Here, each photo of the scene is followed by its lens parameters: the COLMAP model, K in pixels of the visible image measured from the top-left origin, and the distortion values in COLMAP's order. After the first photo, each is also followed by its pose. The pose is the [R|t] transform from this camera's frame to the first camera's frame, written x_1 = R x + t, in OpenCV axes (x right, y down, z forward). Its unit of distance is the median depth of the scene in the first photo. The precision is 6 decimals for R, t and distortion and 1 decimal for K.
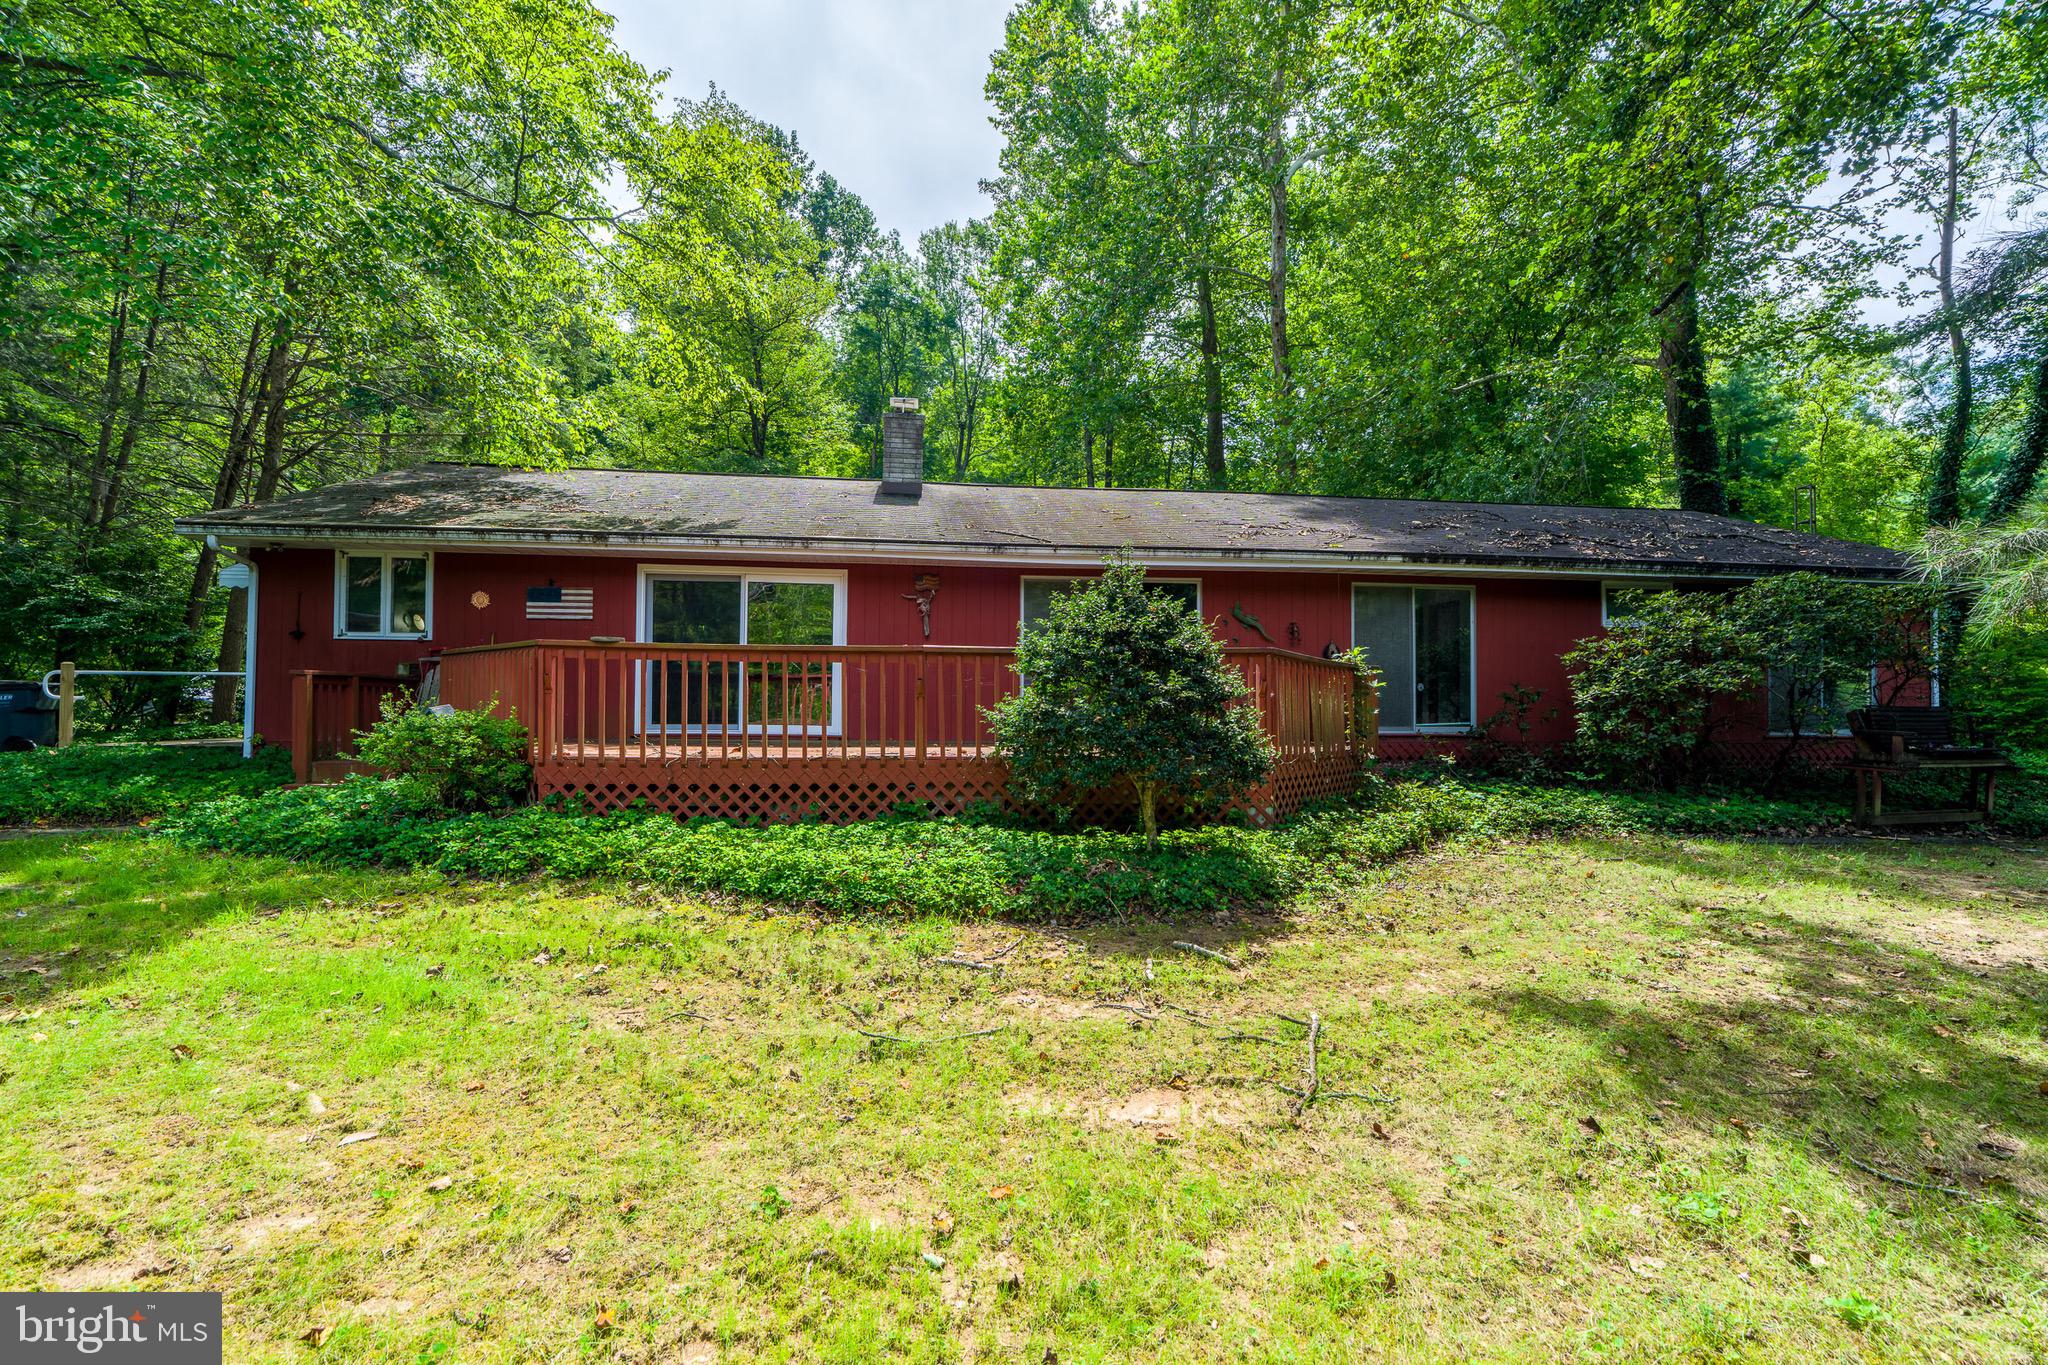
lens RADIAL K [[942.1, 0, 1027.8], [0, 942.1, 692.9], [0, 0, 1]] dist [-0.009150, 0.002093]
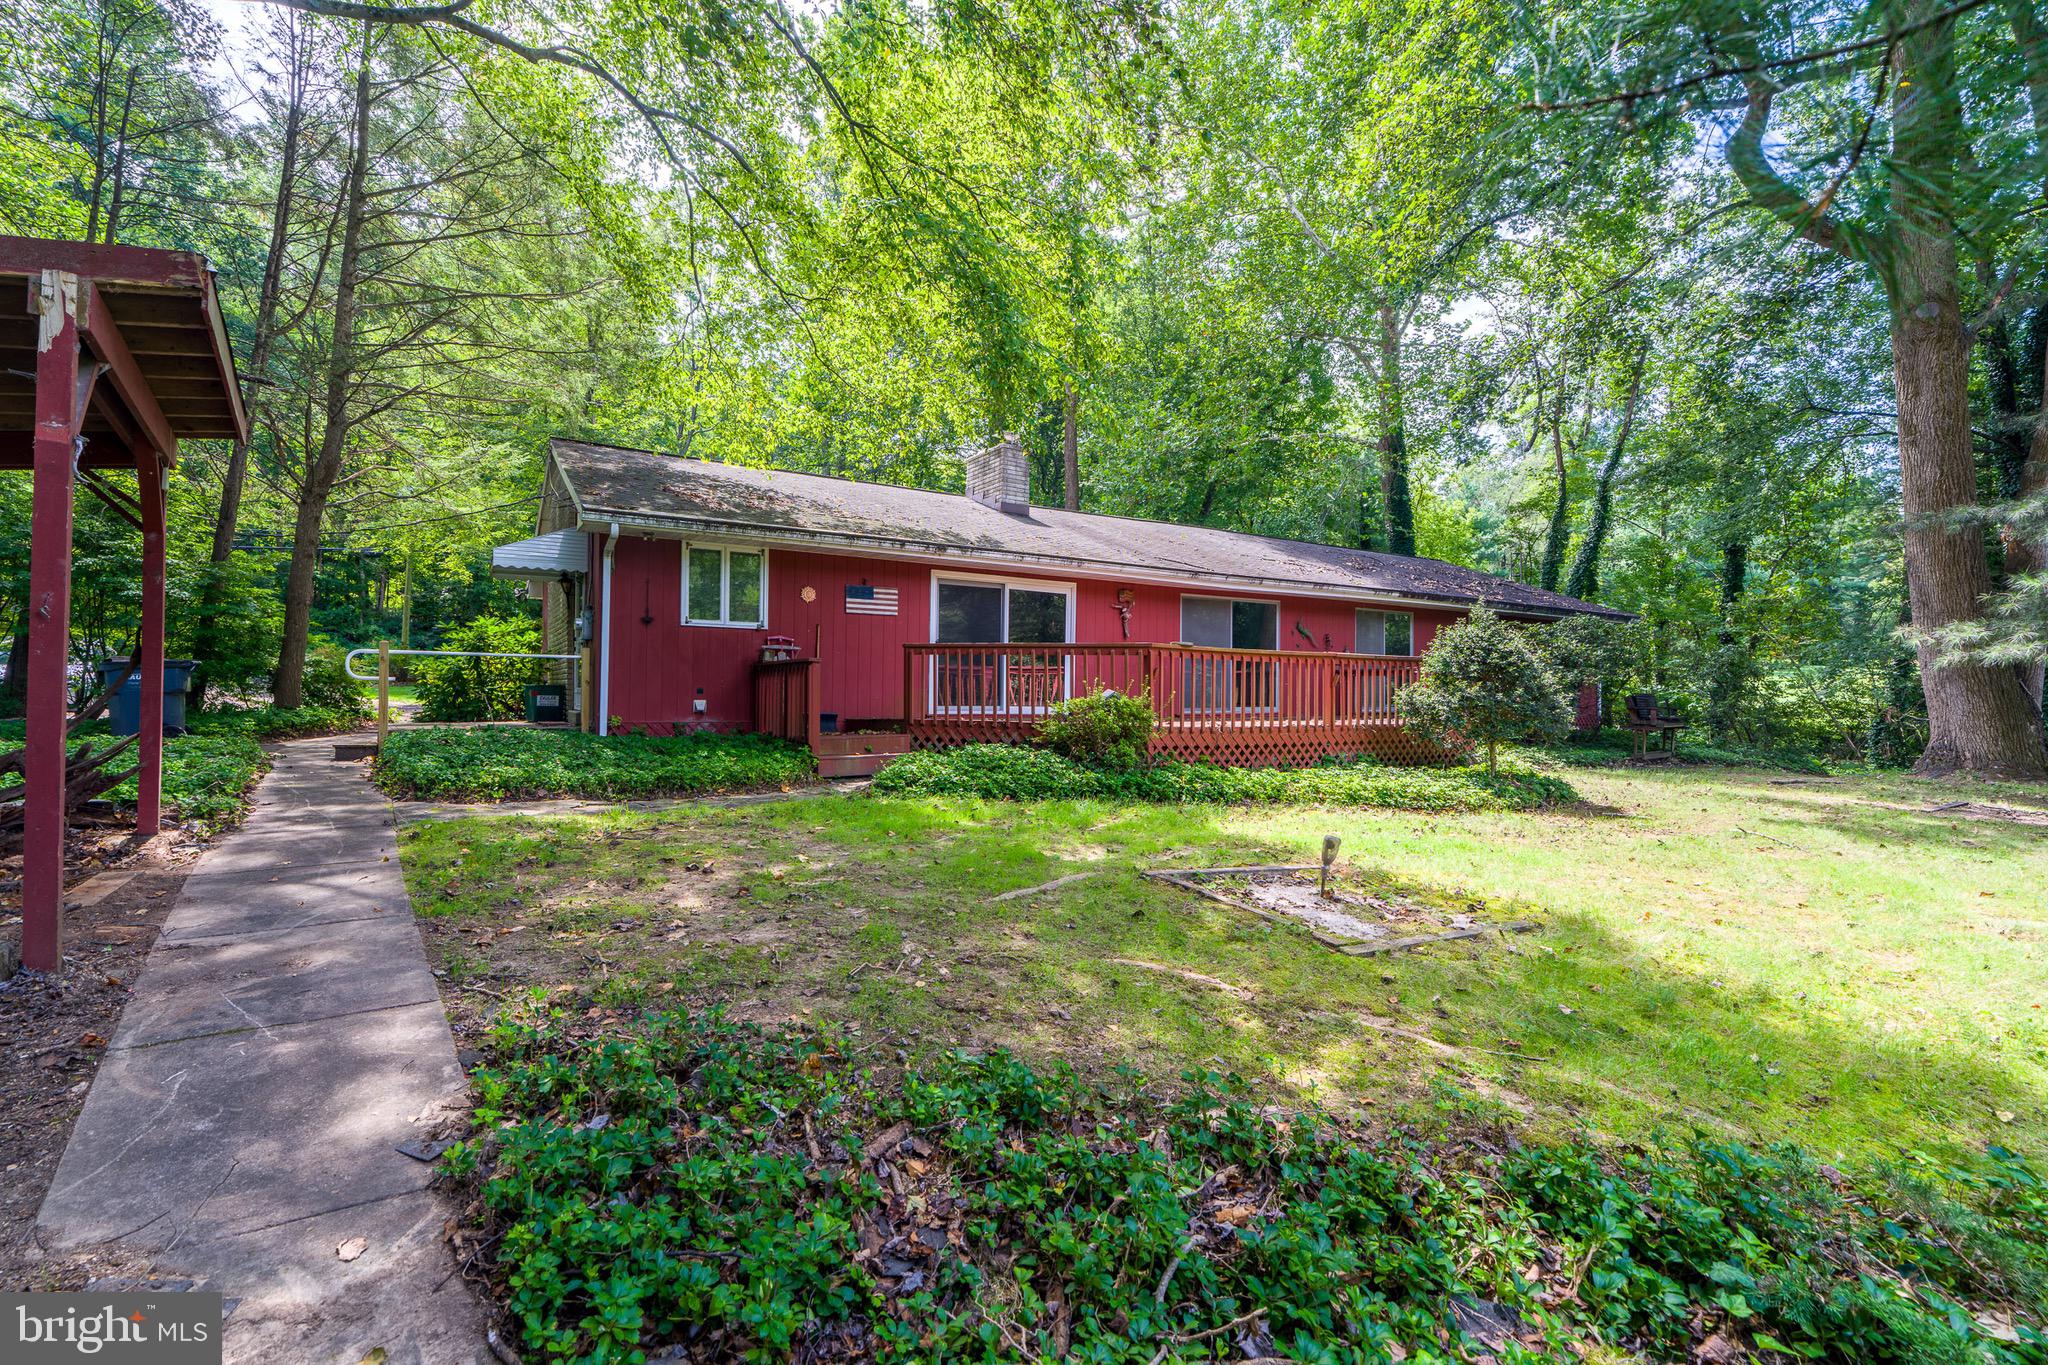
lens RADIAL K [[942.1, 0, 1011.6], [0, 942.1, 677.6], [0, 0, 1]] dist [-0.009150, 0.002093]
pose [[0.908849, 0.010889, 0.416982, -0.820890], [-0.013176, 0.999910, 0.002607, -0.006066], [-0.416916, -0.007863, 0.908911, -0.115652]]
